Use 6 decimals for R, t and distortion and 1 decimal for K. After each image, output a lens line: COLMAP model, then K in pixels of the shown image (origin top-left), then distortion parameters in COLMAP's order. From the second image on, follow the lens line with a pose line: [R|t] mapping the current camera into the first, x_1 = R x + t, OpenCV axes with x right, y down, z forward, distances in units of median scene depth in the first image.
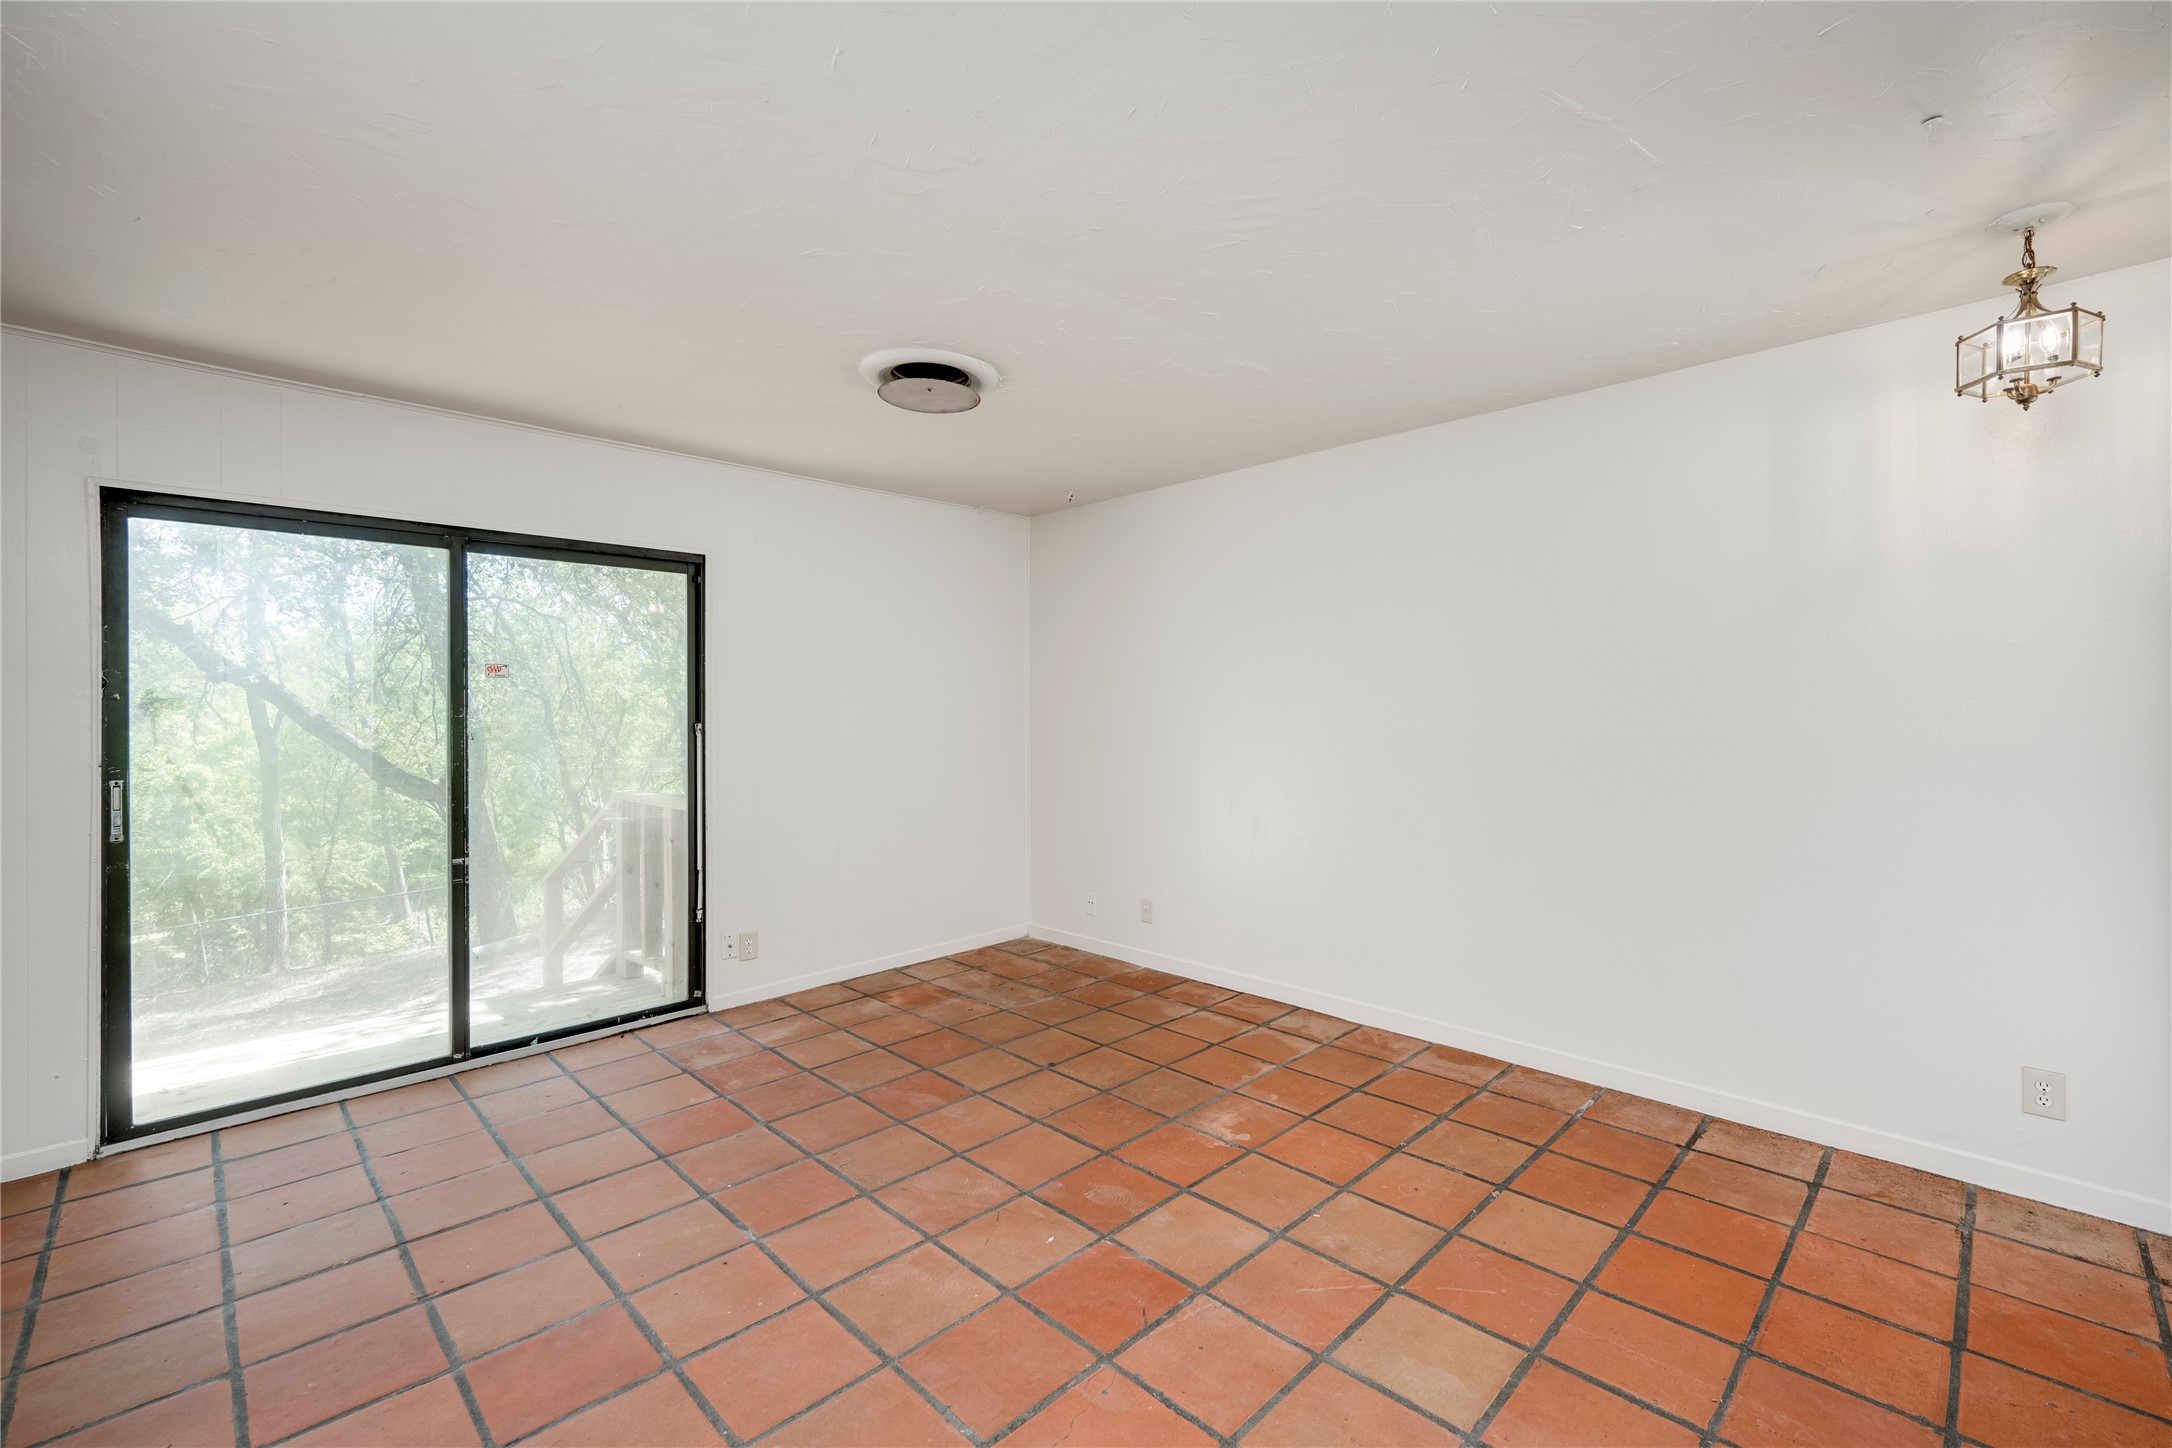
lens RADIAL K [[919.1, 0, 1092.4], [0, 919.1, 710.8], [0, 0, 1]] dist [0.001146, 0.000216]
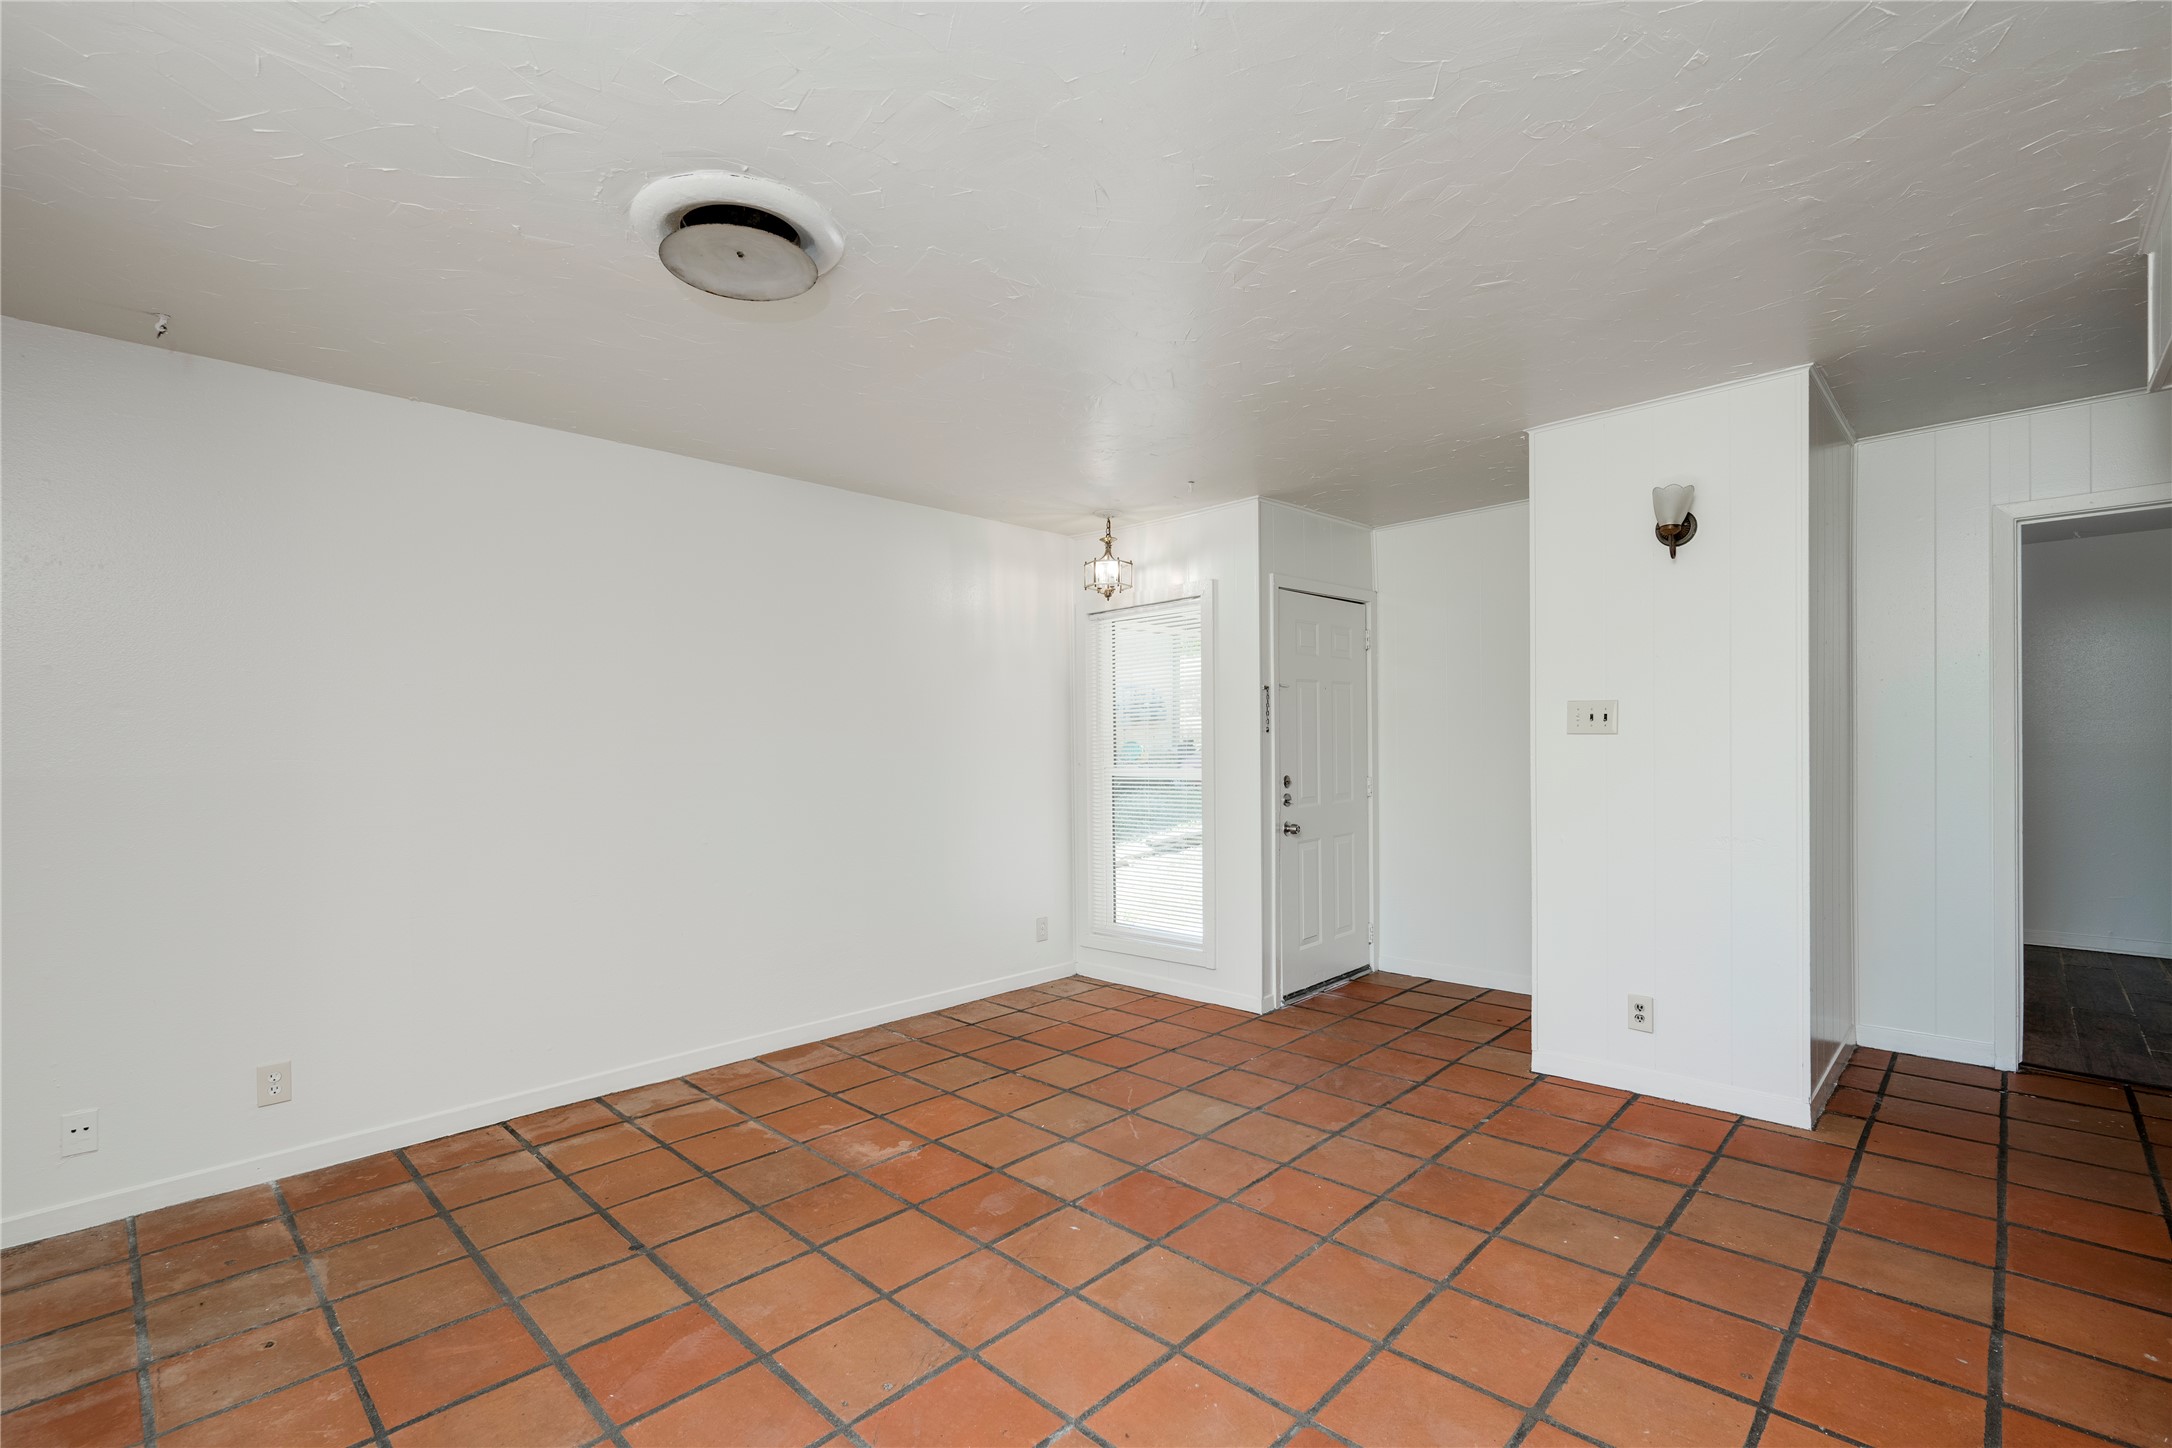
lens RADIAL K [[969.8, 0, 1093.0], [0, 969.8, 734.4], [0, 0, 1]] dist [-0.001665, 0.000030]
pose [[-0.025925, 0.013082, 0.999578, -0.846372], [0.013453, 0.999828, -0.012736, 0.013842], [-0.999573, 0.013117, -0.026097, 0.721494]]
